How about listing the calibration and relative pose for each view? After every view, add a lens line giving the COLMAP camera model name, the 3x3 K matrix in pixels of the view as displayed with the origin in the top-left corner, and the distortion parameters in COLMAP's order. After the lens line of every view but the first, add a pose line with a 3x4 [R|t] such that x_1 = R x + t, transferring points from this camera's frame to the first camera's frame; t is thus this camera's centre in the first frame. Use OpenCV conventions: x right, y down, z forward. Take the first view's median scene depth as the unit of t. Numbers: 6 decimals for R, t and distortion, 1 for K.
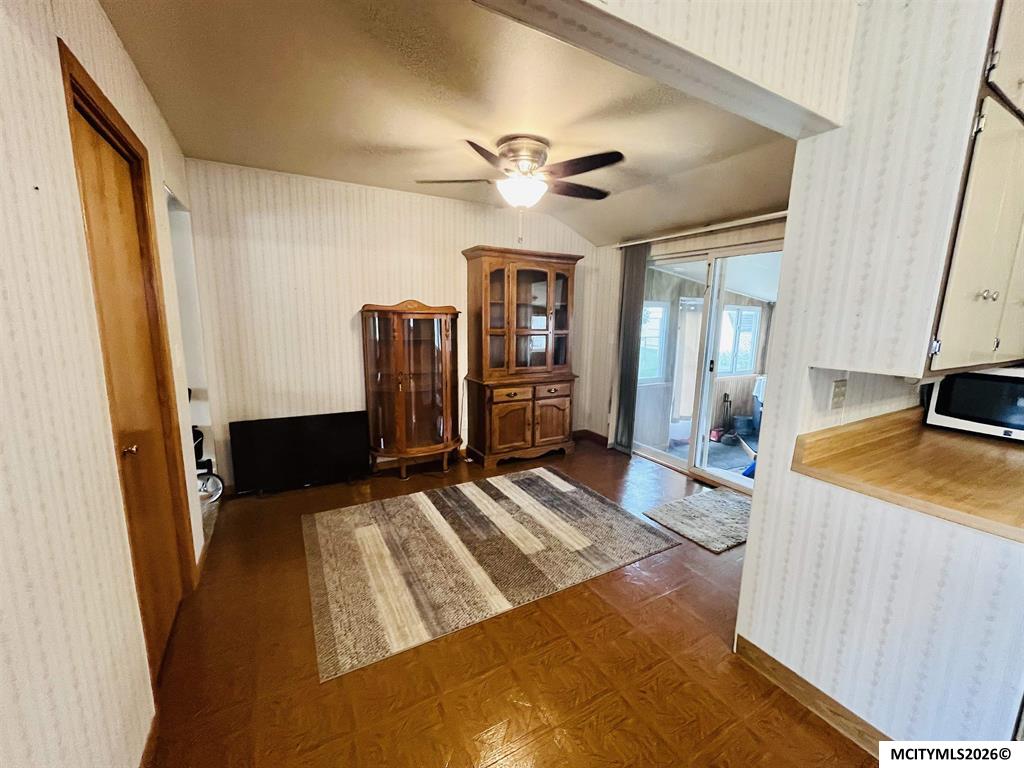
lens RADIAL K [[414.9, 0, 511.3], [0, 414.9, 383.4], [0, 0, 1]] dist [-0.003225, -0.000226]
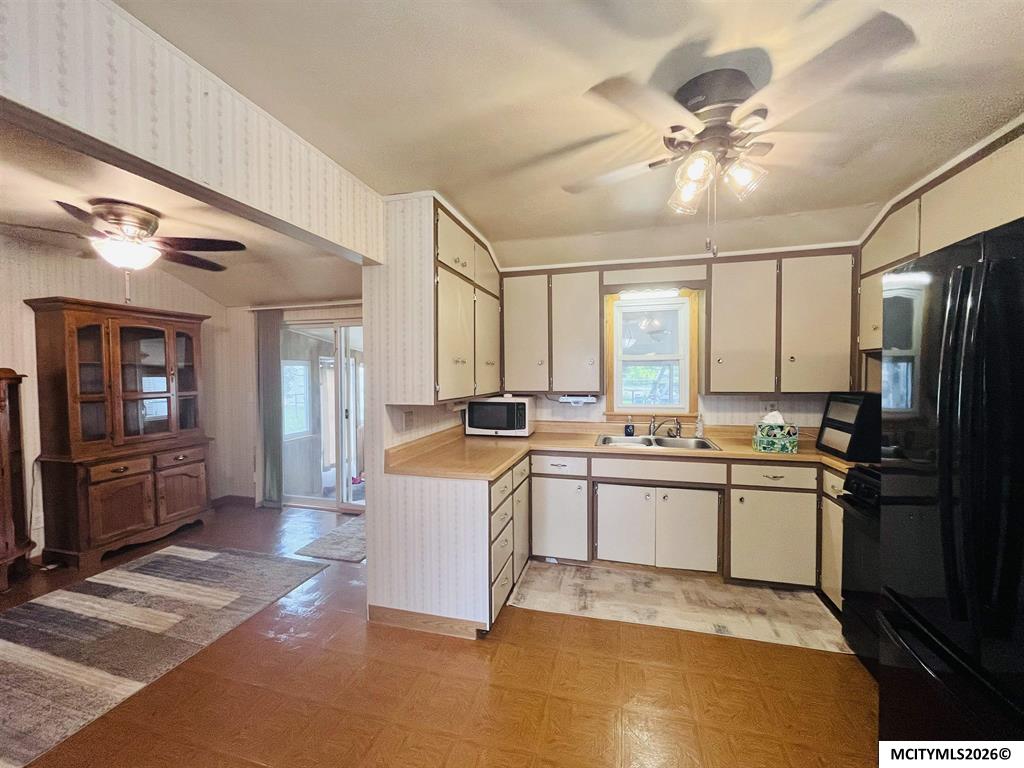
lens RADIAL K [[414.9, 0, 510.4], [0, 414.9, 383.9], [0, 0, 1]] dist [-0.003225, -0.000226]
pose [[0.708571, -0.042475, 0.704360, -0.024877], [0.134620, 0.987990, -0.075847, 0.028217], [-0.692679, 0.148564, 0.705780, -0.199186]]
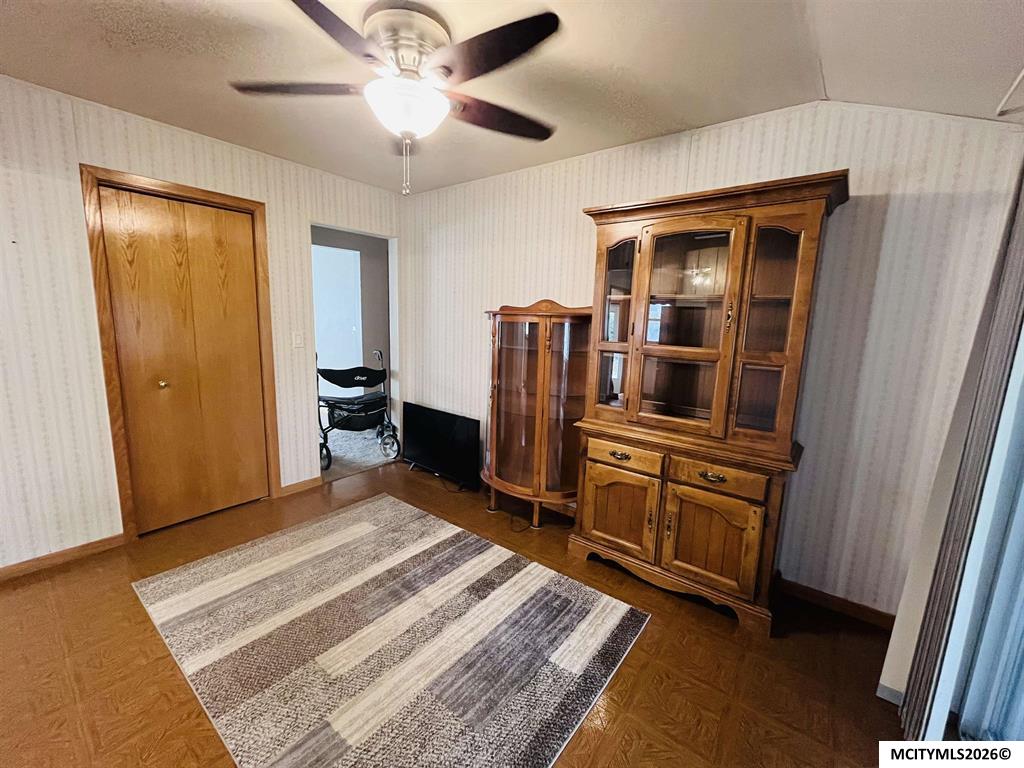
lens RADIAL K [[414.9, 0, 512.5], [0, 414.9, 381.2], [0, 0, 1]] dist [-0.003225, -0.000226]
pose [[0.379516, 0.137430, -0.914921, 0.514557], [-0.176338, 0.981522, 0.074288, -0.102253], [0.908225, 0.133142, 0.396737, 0.691441]]
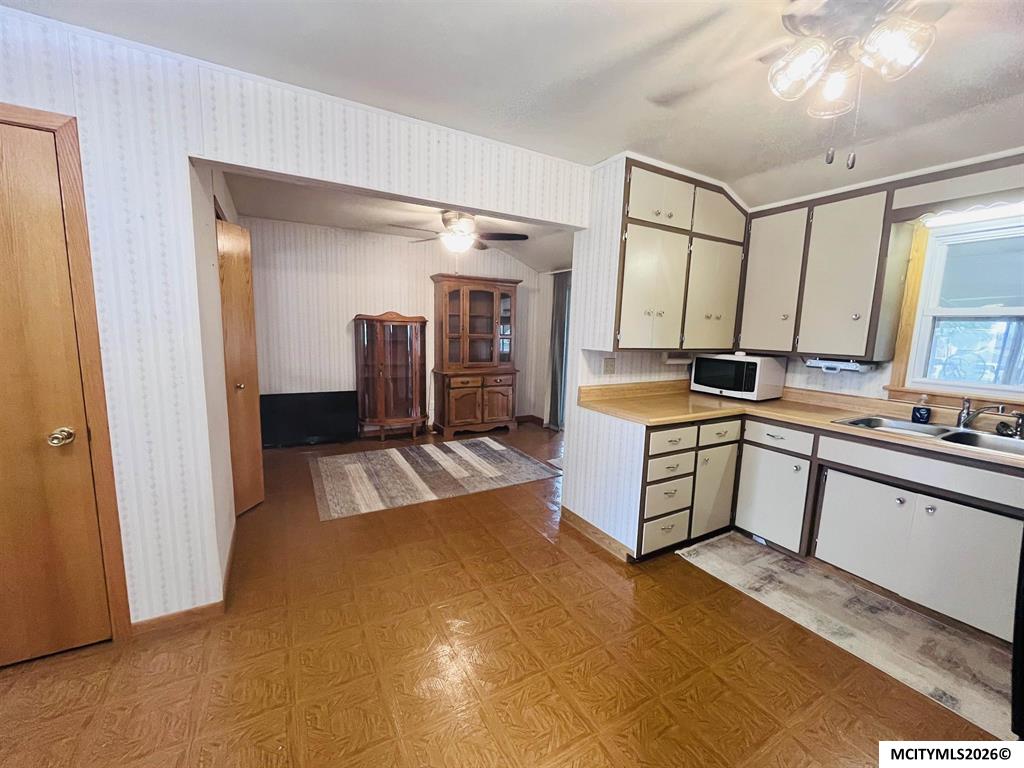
lens RADIAL K [[414.9, 0, 511.5], [0, 414.9, 383.4], [0, 0, 1]] dist [-0.003225, -0.000226]
pose [[0.999931, 0.011553, -0.002167, 0.172030], [-0.011610, 0.999522, -0.028658, 0.075025], [0.001835, 0.028681, 0.999587, -0.385276]]
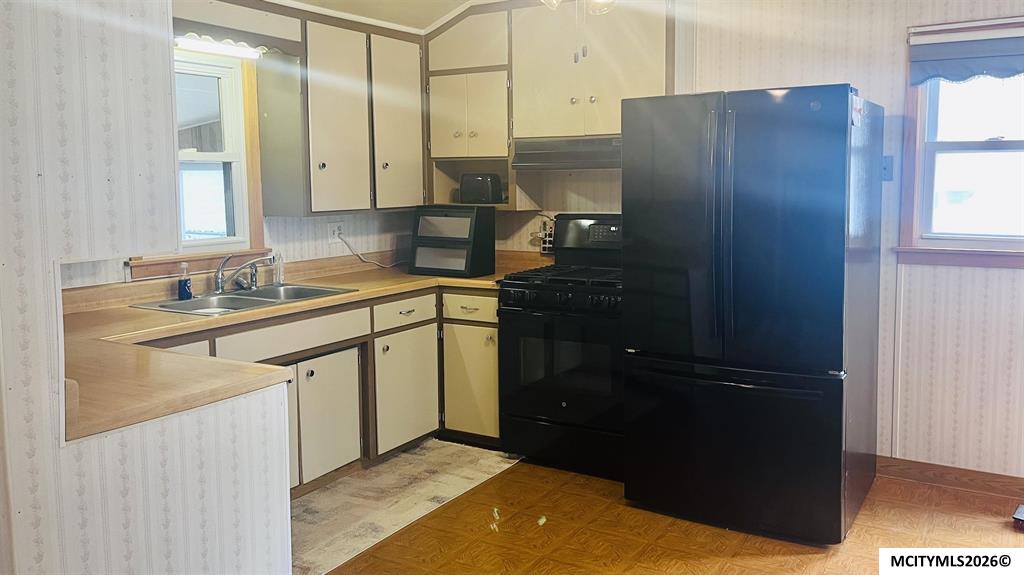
lens RADIAL K [[814.5, 0, 545.0], [0, 814.5, 256.3], [0, 0, 1]] dist [0.034832, -0.004590]
pose [[-0.501550, -0.094862, 0.859912, -0.288537], [0.139871, 0.972002, 0.188808, -0.076714], [-0.853747, 0.214973, -0.474240, 0.411609]]
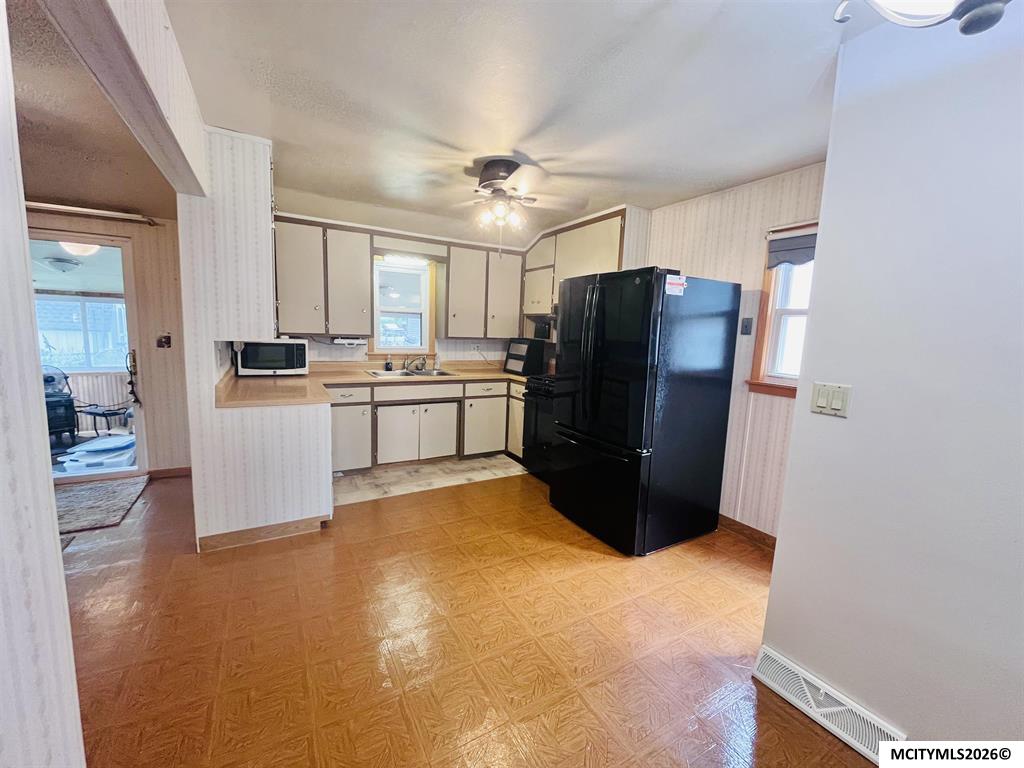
lens RADIAL K [[414.9, 0, 511.6], [0, 414.9, 384.7], [0, 0, 1]] dist [-0.003225, -0.000226]
pose [[-0.003556, -0.150179, 0.988652, -0.385383], [0.125395, 0.980788, 0.149435, 0.013368], [-0.992101, 0.124503, 0.015344, -0.065036]]
